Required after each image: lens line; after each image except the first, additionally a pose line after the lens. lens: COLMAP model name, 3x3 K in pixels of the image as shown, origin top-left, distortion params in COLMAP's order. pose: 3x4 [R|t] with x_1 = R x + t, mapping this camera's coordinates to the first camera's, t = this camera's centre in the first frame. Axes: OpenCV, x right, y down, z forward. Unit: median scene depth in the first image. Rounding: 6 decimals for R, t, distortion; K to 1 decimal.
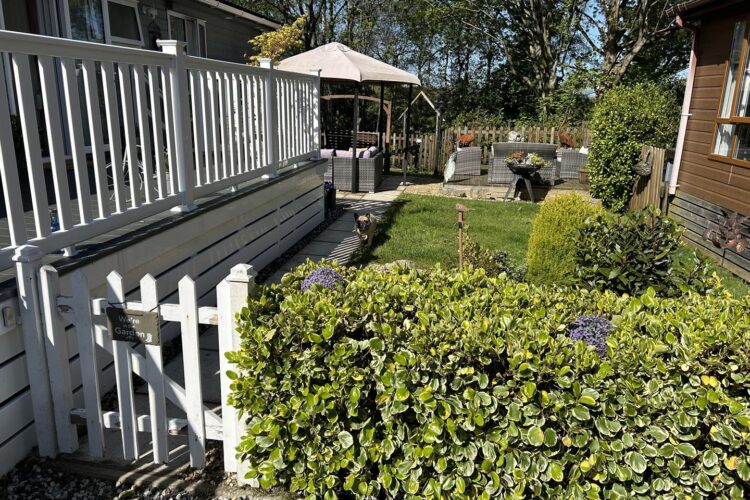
lens RADIAL K [[552.0, 0, 375.0], [0, 552.0, 250.0], [0, 0, 1]] dist [0.053589, -0.004033]
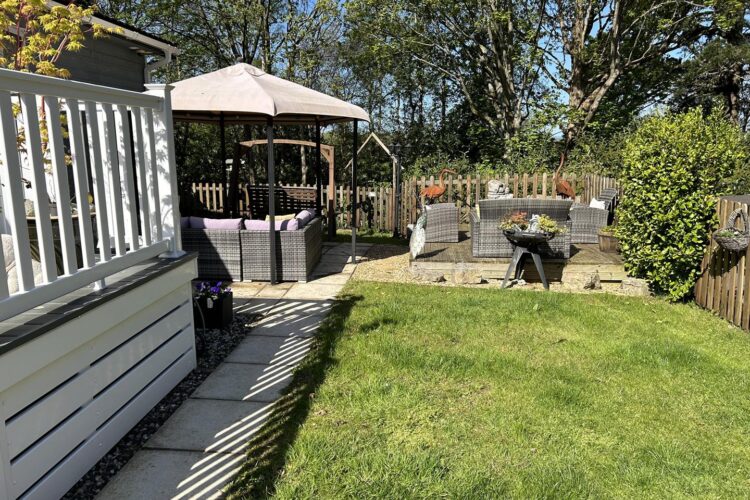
lens RADIAL K [[552.0, 0, 375.0], [0, 552.0, 250.0], [0, 0, 1]] dist [0.053589, -0.004033]
pose [[0.996231, -0.044162, 0.074659, 0.030235], [0.049938, 0.995751, -0.077364, -0.081755], [-0.070925, 0.080800, 0.994204, 0.320155]]
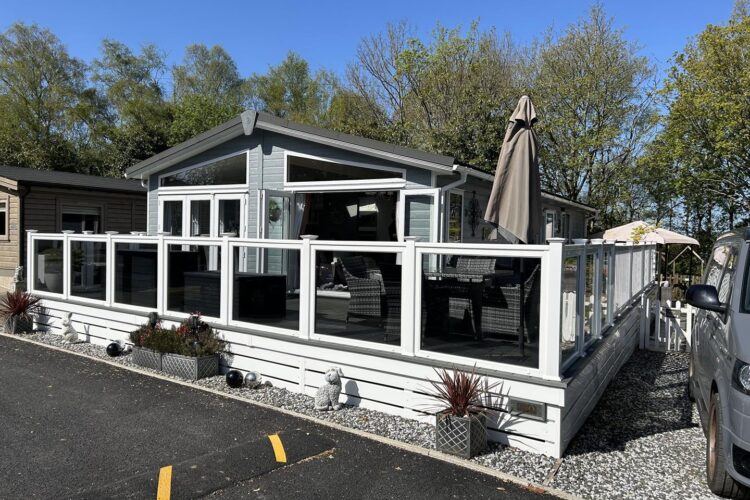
lens RADIAL K [[552.0, 0, 375.0], [0, 552.0, 250.0], [0, 0, 1]] dist [0.053589, -0.004033]
pose [[0.937905, 0.009479, -0.346763, -0.242506], [-0.095410, 0.968122, -0.231595, 0.194441], [0.333513, 0.250299, 0.908911, -0.831436]]
